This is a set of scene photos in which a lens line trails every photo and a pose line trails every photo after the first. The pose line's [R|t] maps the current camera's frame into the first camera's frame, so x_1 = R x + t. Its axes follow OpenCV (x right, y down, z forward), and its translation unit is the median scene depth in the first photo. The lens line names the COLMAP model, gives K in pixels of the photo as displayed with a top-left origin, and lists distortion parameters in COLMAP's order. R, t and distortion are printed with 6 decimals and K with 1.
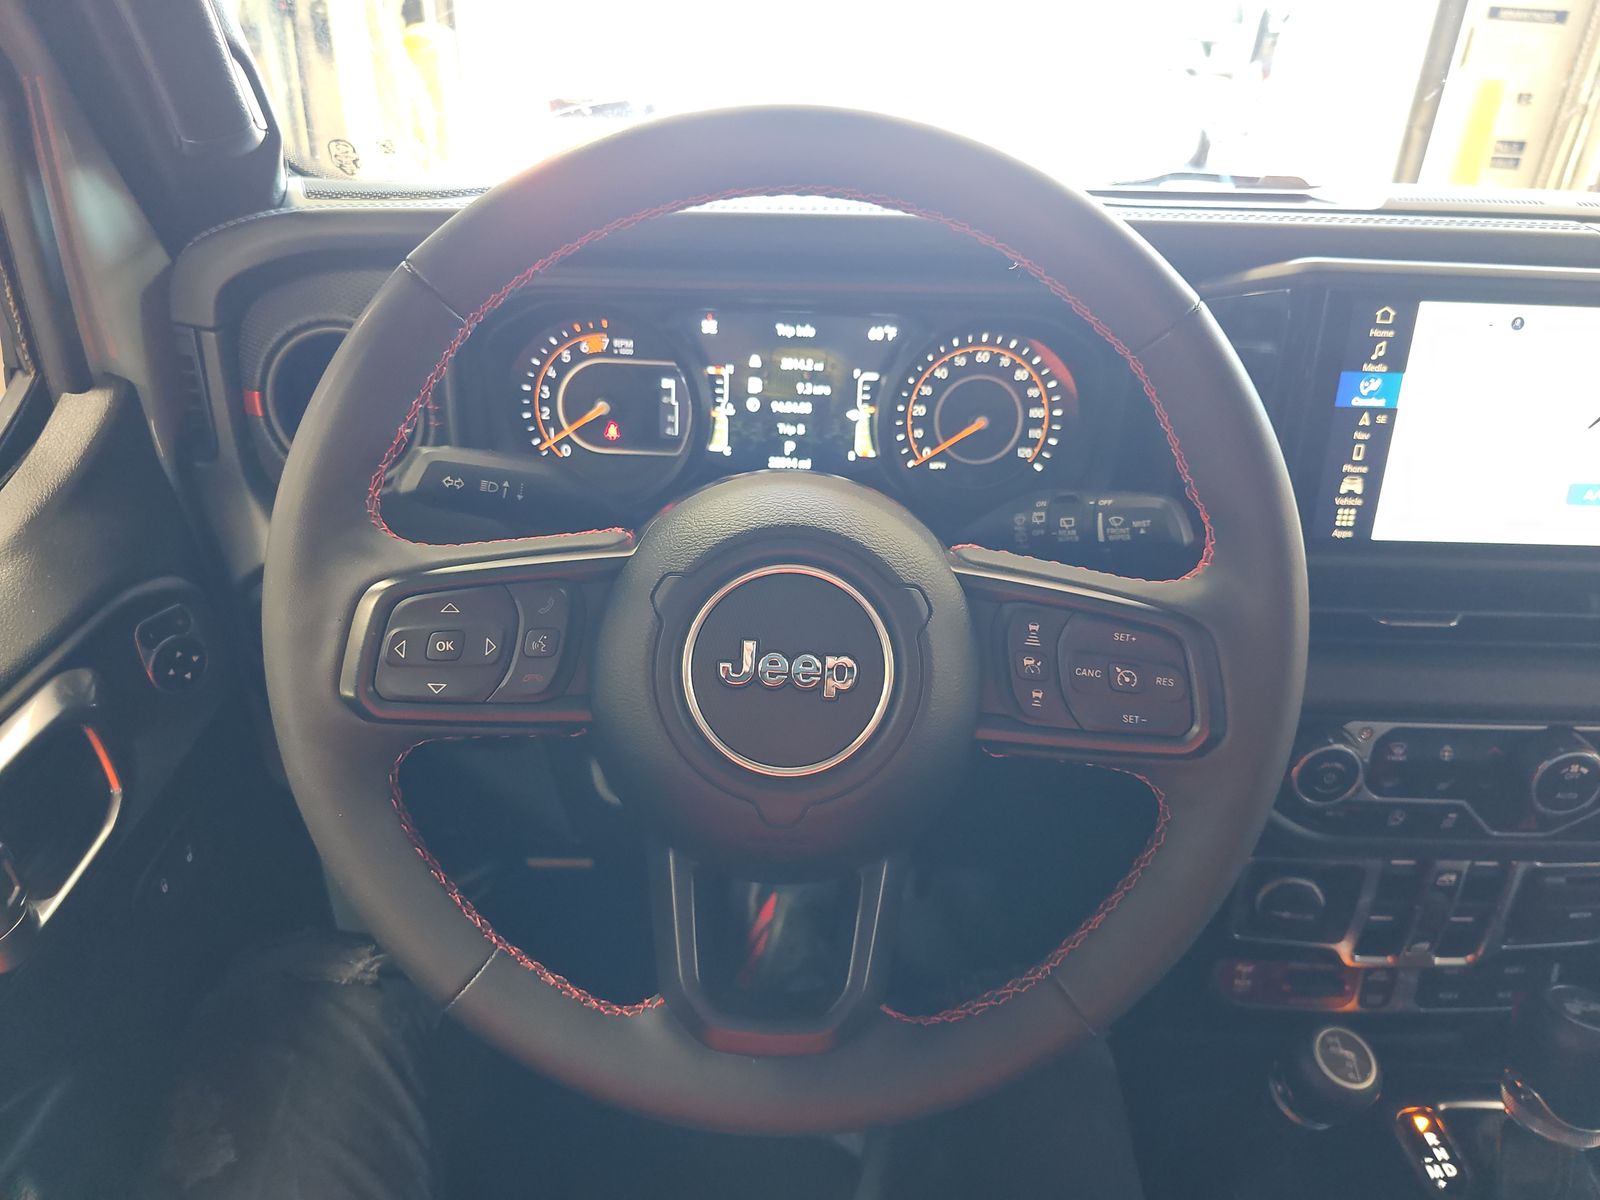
lens RADIAL K [[1055.9, 0, 803.4], [0, 1055.9, 595.1], [0, 0, 1]] dist [0.031993, -0.038486]
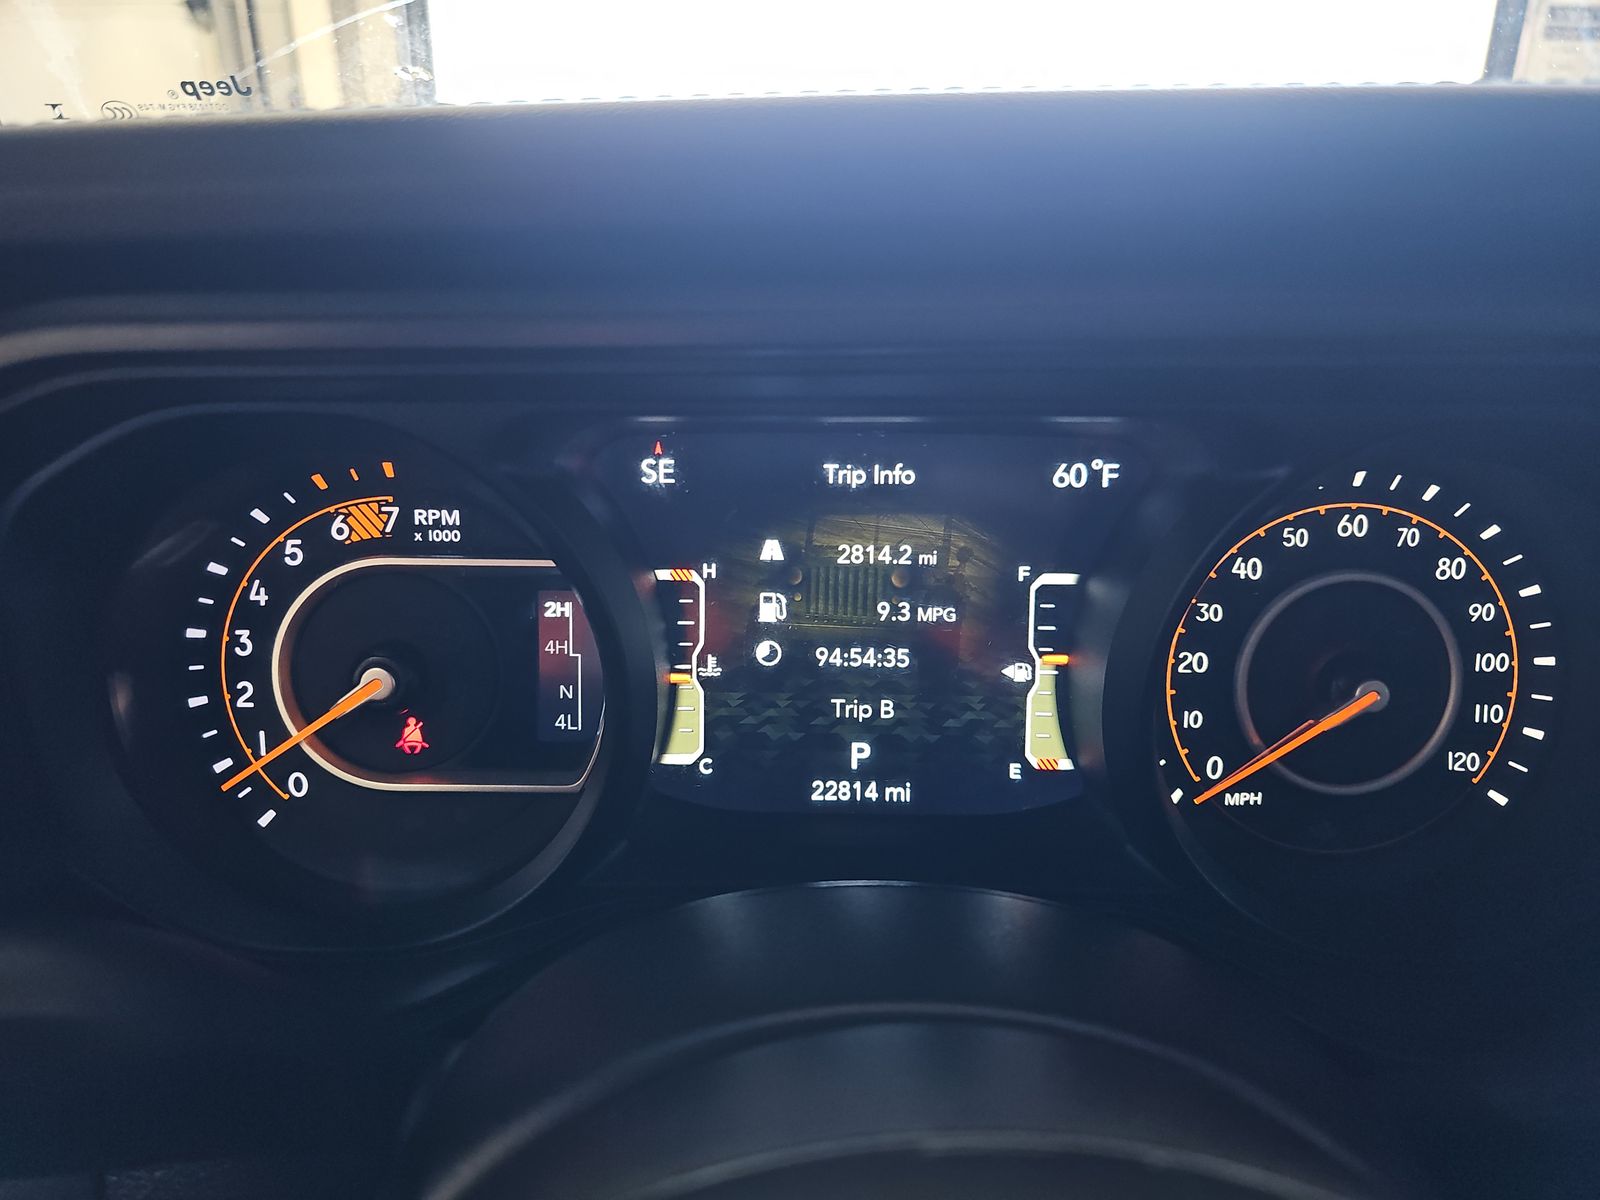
lens RADIAL K [[1055.9, 0, 788.7], [0, 1055.9, 586.5], [0, 0, 1]] dist [0.031993, -0.038486]
pose [[0.999554, -0.024253, -0.017425, -0.032522], [0.021697, 0.990703, -0.134302, -0.153148], [0.020521, 0.133864, 0.990787, 0.602536]]
